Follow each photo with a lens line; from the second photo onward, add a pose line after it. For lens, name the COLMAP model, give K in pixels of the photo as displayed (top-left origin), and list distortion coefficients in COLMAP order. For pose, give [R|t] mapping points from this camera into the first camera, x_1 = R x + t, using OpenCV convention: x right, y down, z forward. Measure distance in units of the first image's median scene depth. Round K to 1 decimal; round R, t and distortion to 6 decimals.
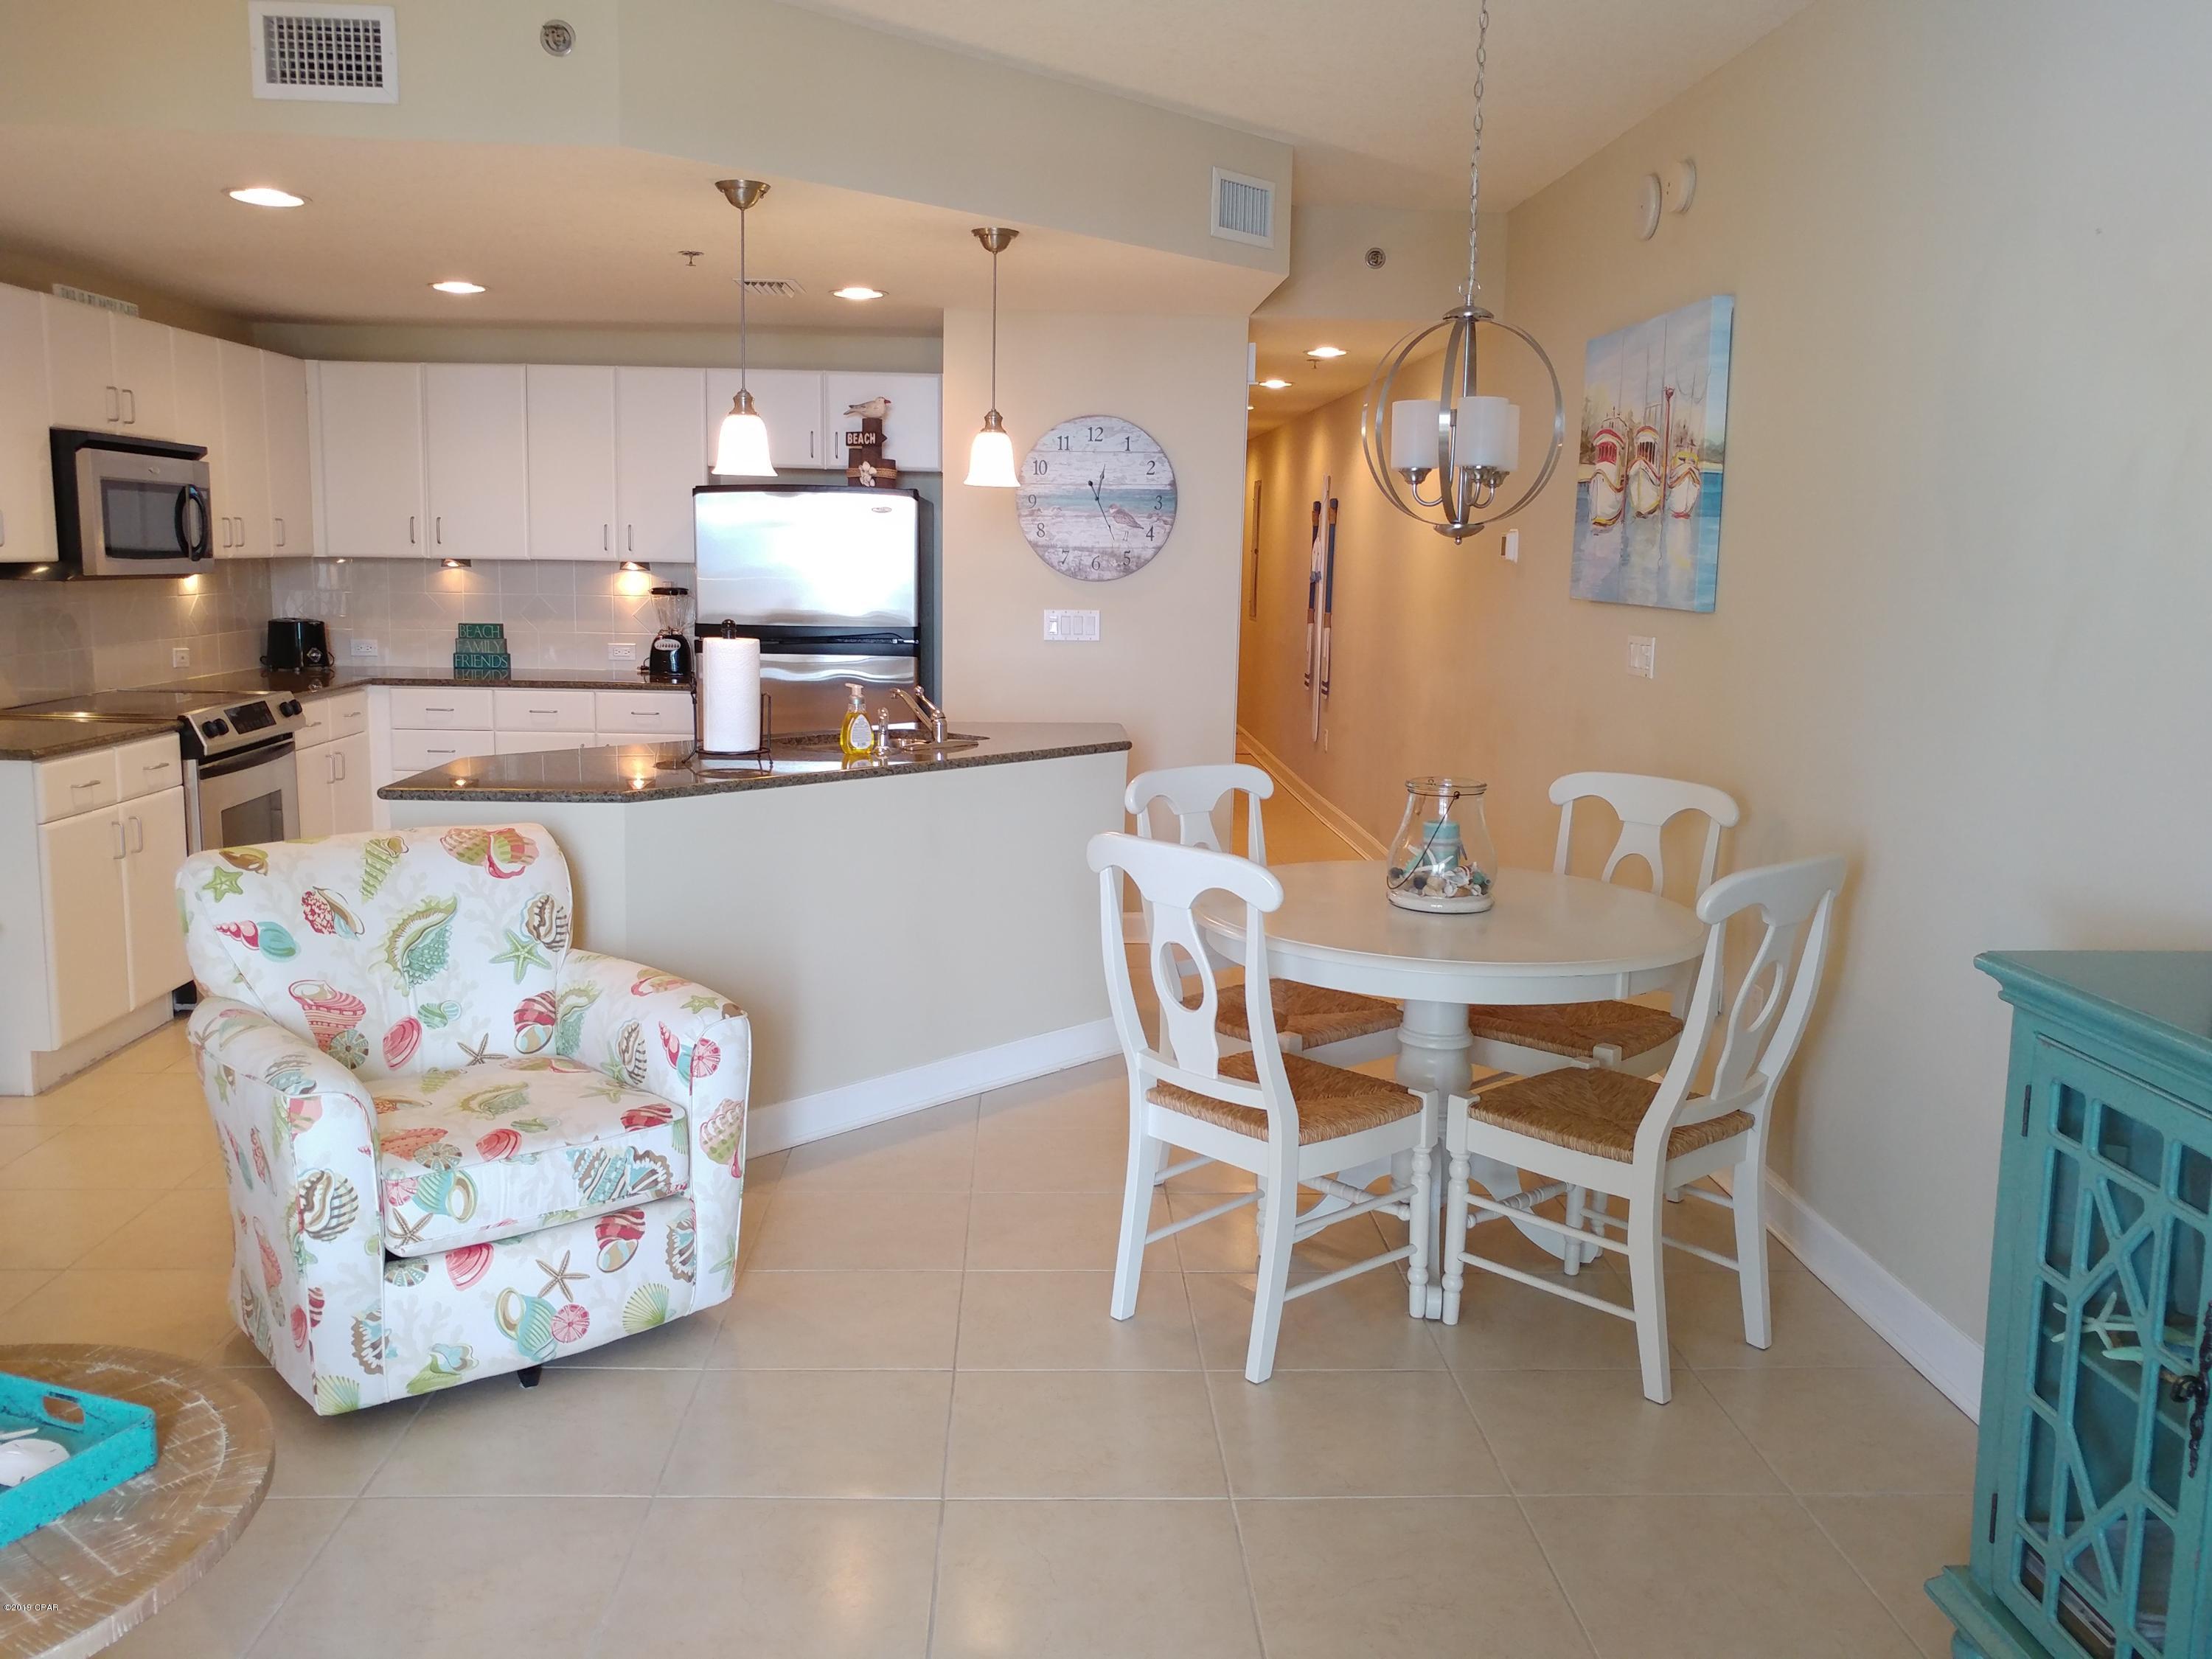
lens RADIAL K [[1839.9, 0, 1102.4], [0, 1839.9, 837.2], [0, 0, 1]] dist [0.004413, -0.000952]
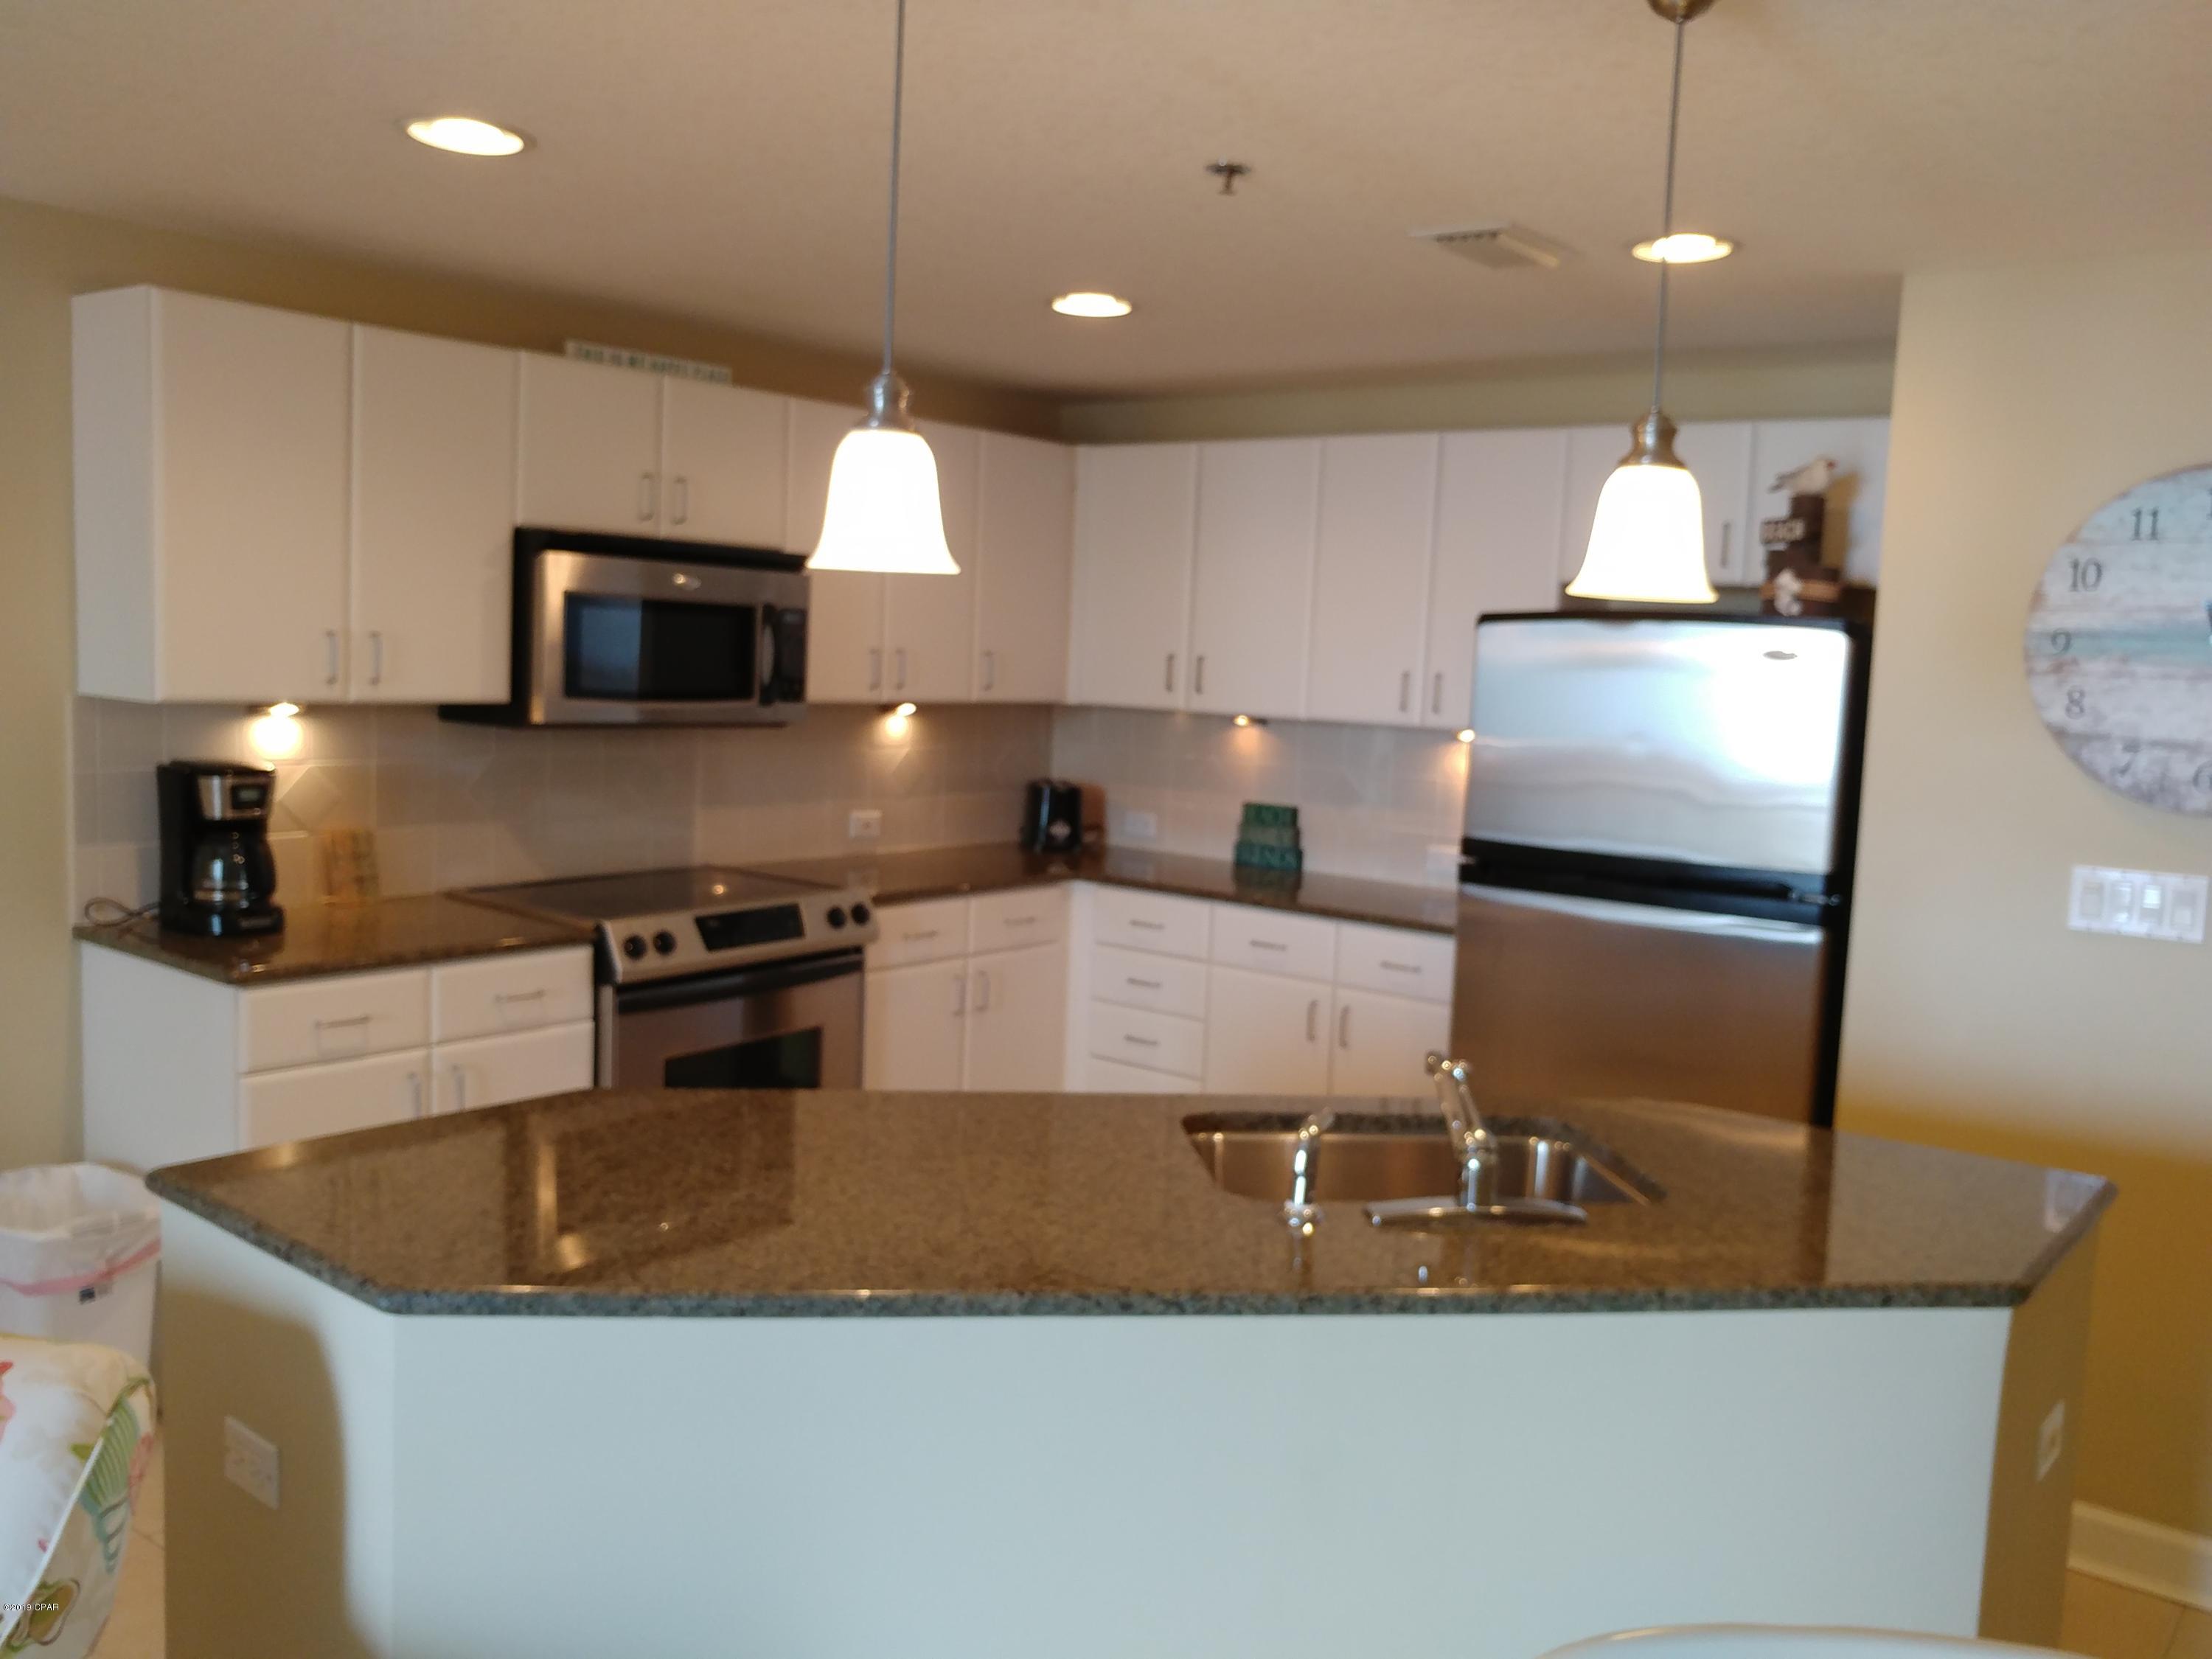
lens RADIAL K [[1856.1, 0, 1108.8], [0, 1856.1, 824.4], [0, 0, 1]] dist [0.001057, -0.012057]
pose [[0.764294, 0.077271, -0.640221, 0.125598], [-0.129716, 0.990924, -0.035256, -0.124933], [0.631687, 0.109993, 0.767381, 0.687027]]
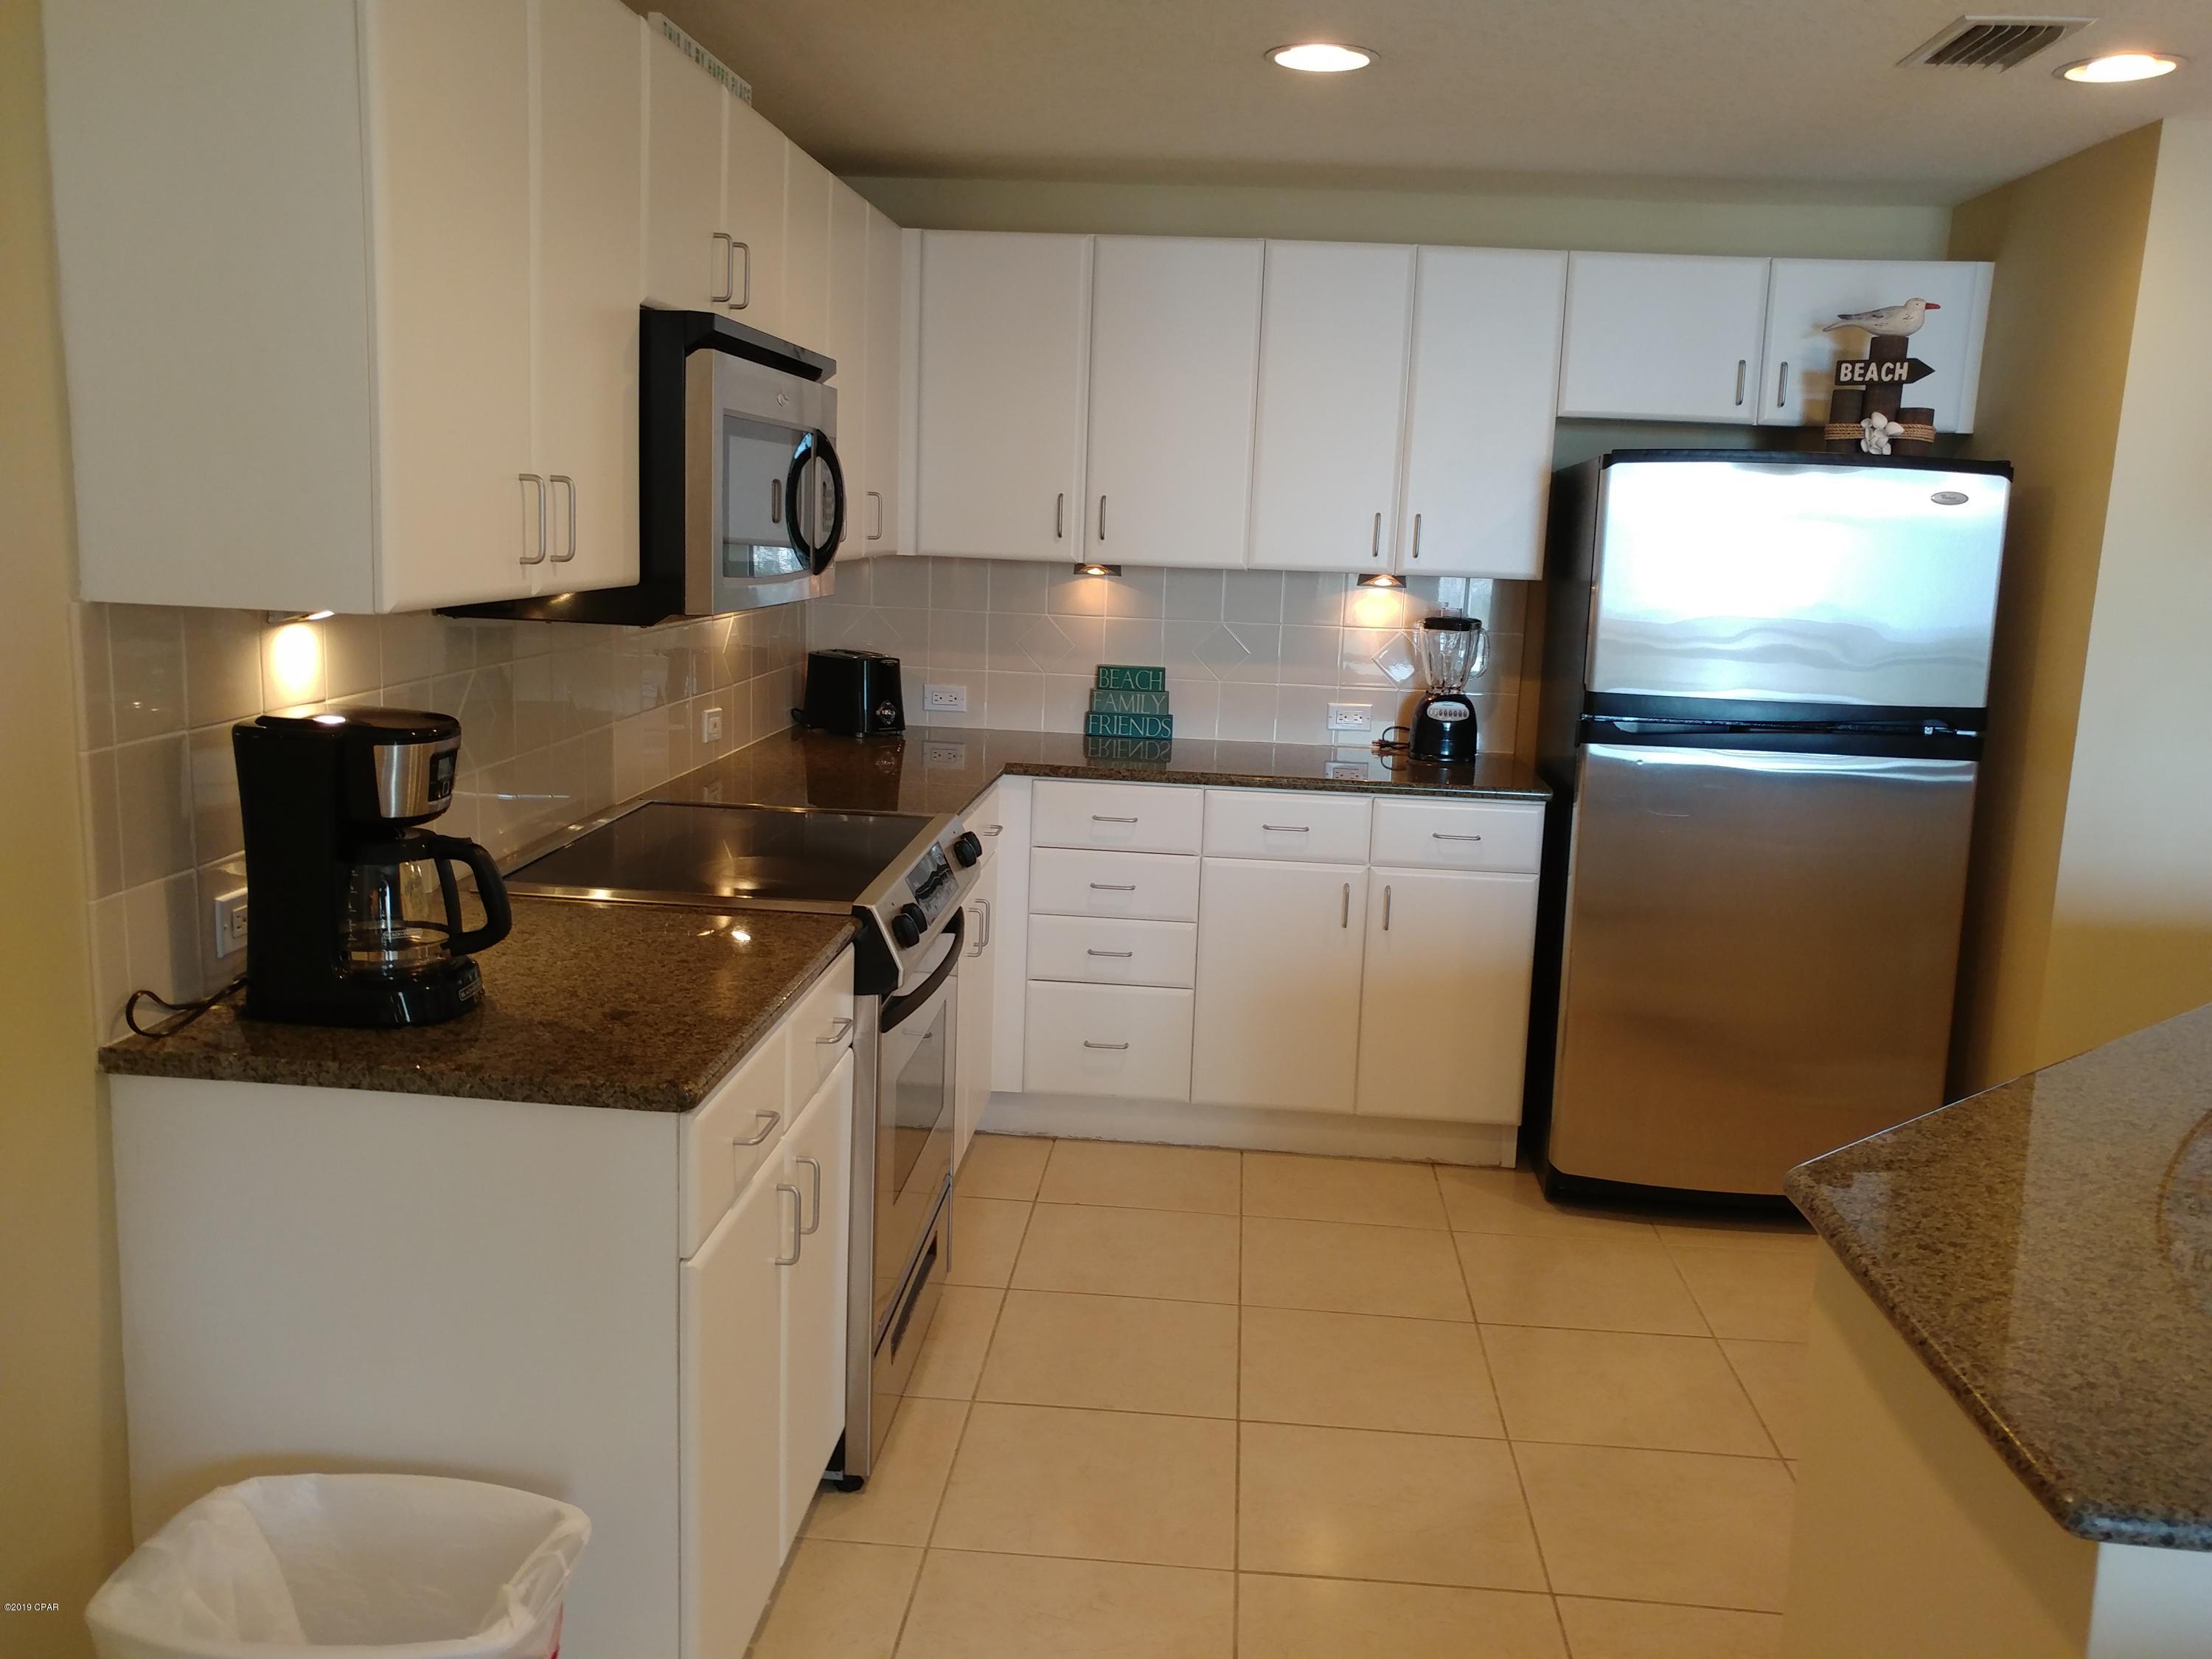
lens RADIAL K [[1822.9, 0, 1116.2], [0, 1822.9, 818.6], [0, 0, 1]] dist [0.002372, 0.001596]
pose [[0.994590, 0.036155, -0.097385, -0.468463], [-0.035441, 0.999331, 0.009051, -0.116063], [0.097647, -0.005551, 0.995206, 0.639555]]
